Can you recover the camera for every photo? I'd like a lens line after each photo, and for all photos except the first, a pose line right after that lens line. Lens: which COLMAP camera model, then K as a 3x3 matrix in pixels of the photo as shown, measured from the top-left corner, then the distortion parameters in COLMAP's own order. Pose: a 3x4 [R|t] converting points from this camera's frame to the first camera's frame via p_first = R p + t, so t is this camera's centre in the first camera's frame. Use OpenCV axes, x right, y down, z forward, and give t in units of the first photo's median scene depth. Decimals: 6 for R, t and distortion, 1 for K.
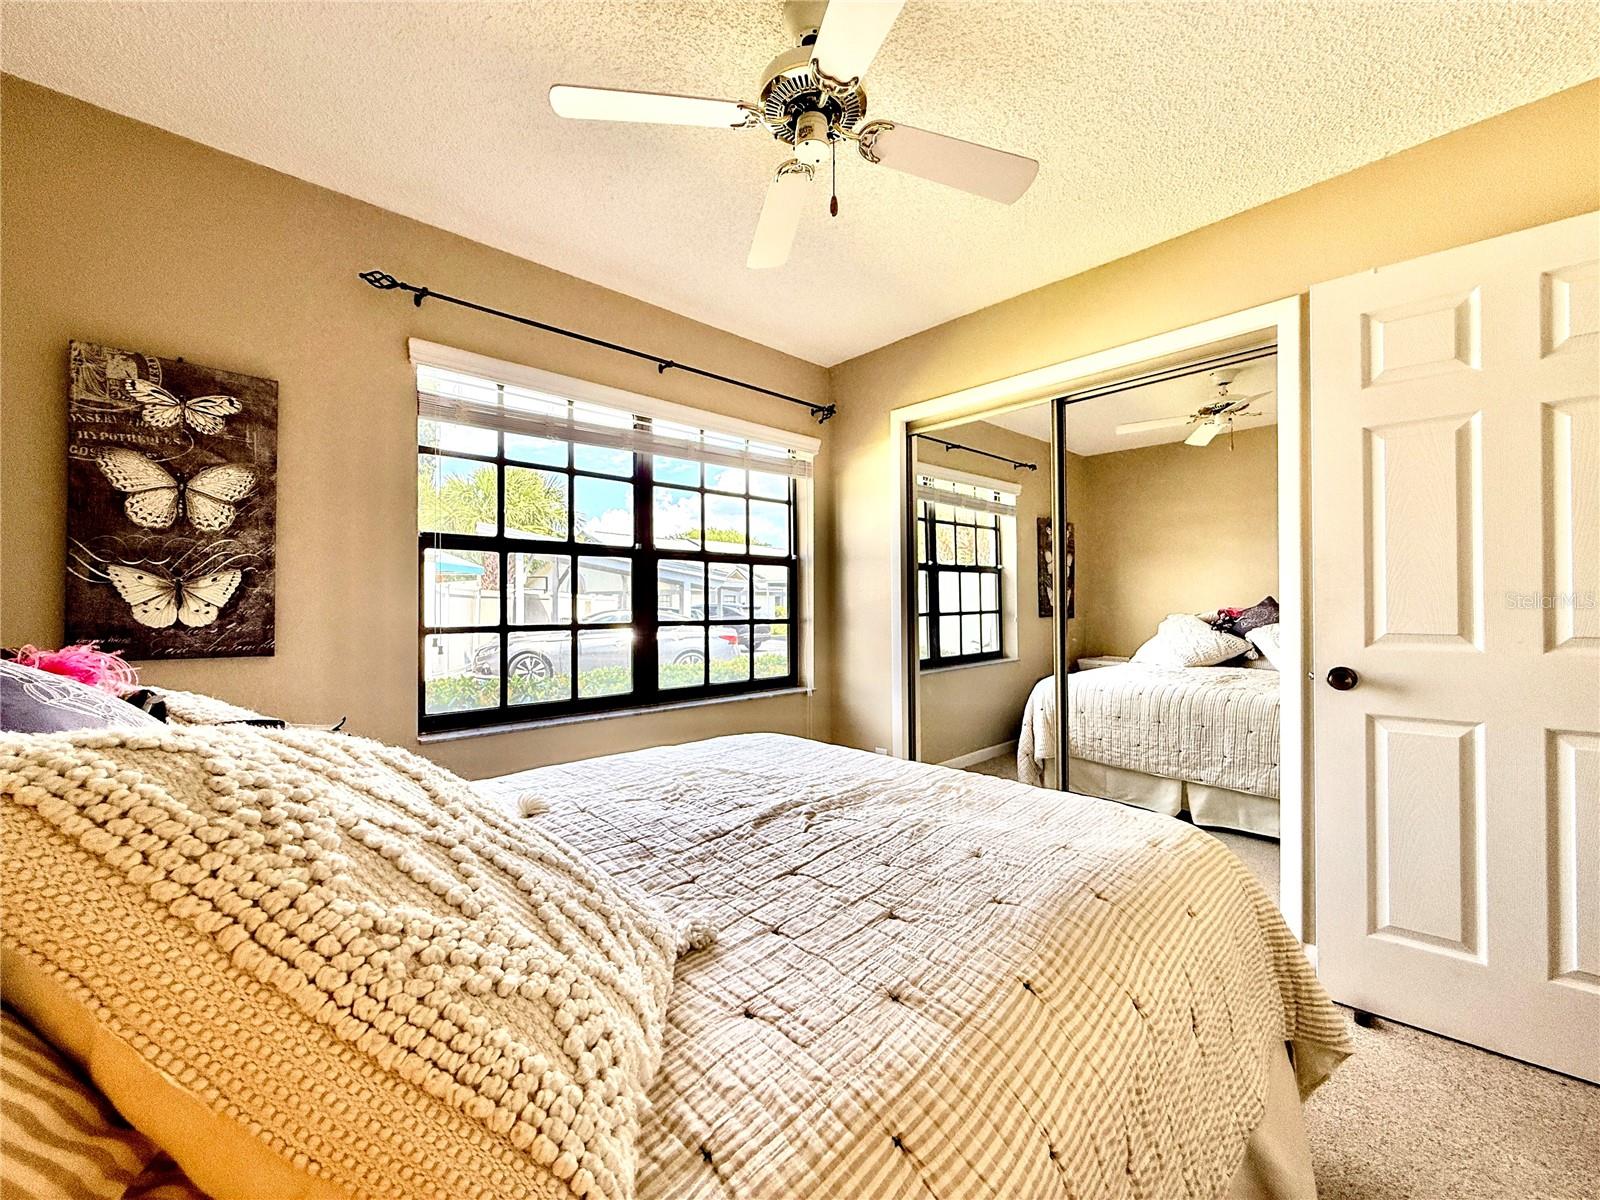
lens RADIAL K [[638.0, 0, 804.1], [0, 638.0, 597.2], [0, 0, 1]] dist [0.002185, -0.001125]
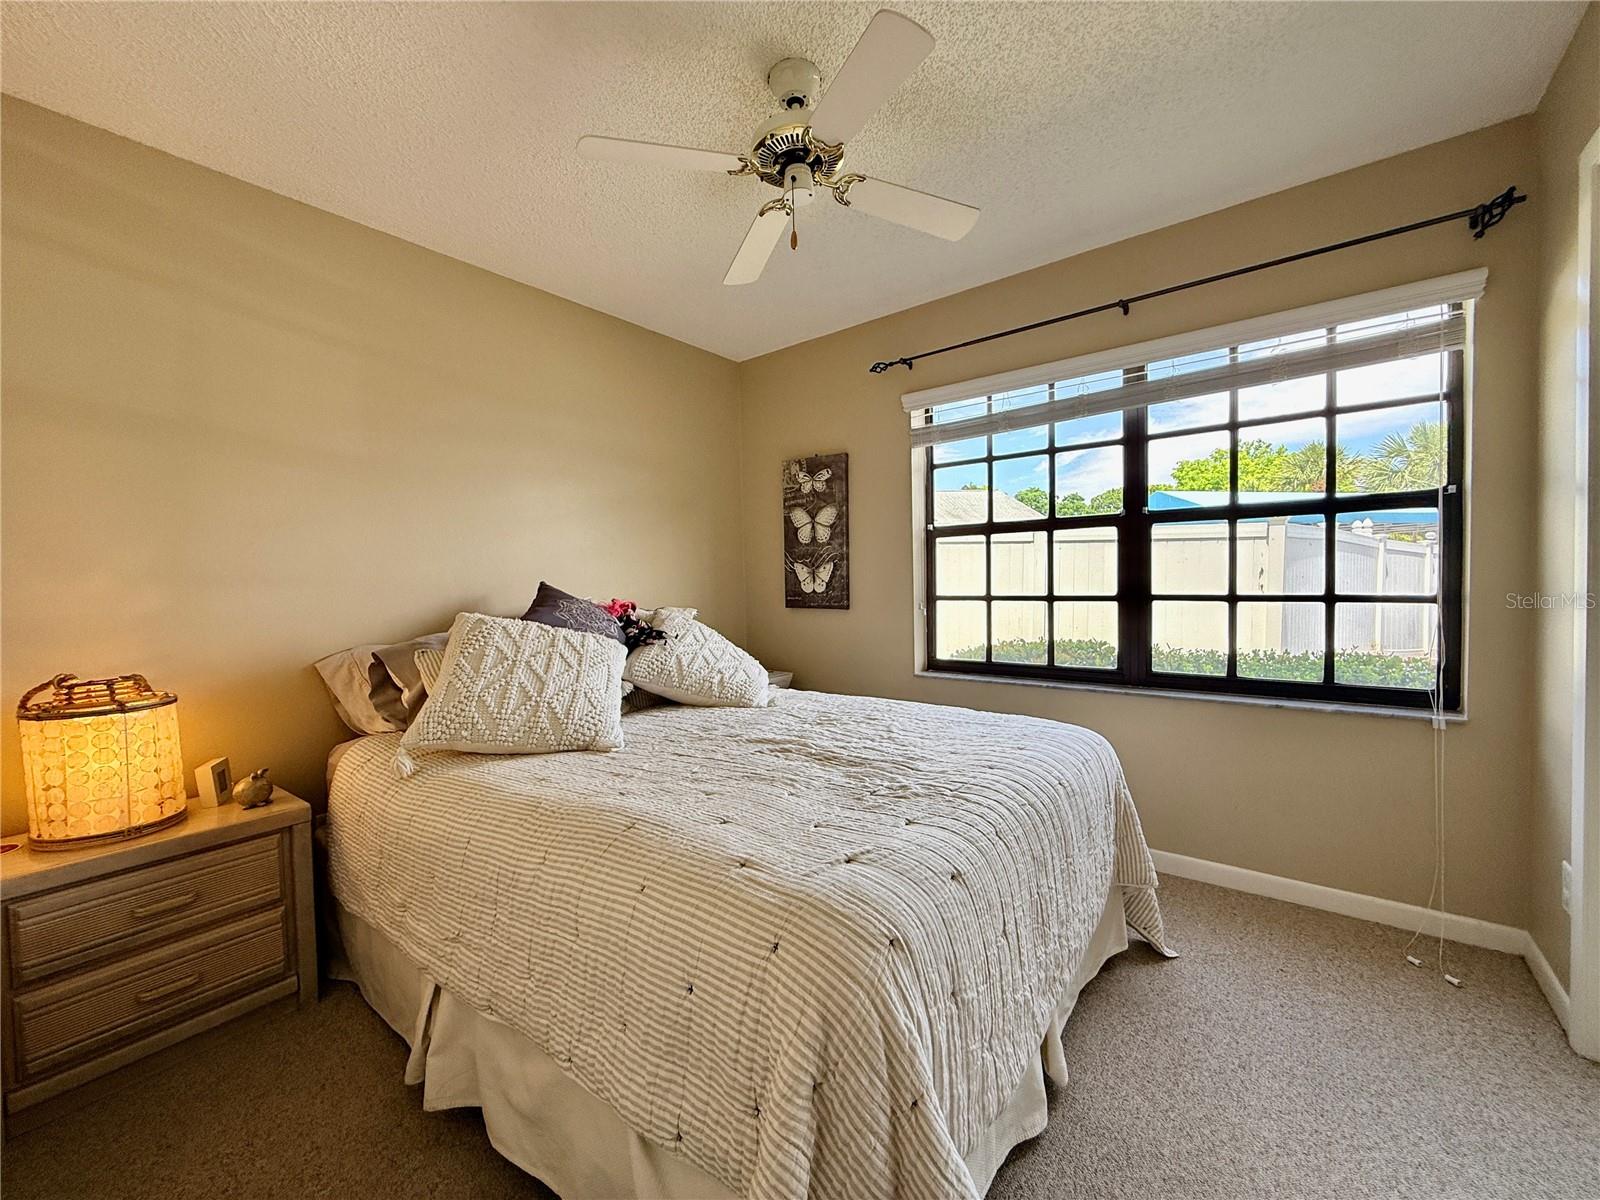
lens RADIAL K [[638.0, 0, 801.5], [0, 638.0, 603.9], [0, 0, 1]] dist [0.002185, -0.001125]
pose [[0.153119, 0.039280, -0.987427, 0.936828], [0.031175, 0.998520, 0.044555, -0.006936], [0.987716, -0.037605, 0.151668, 0.629180]]
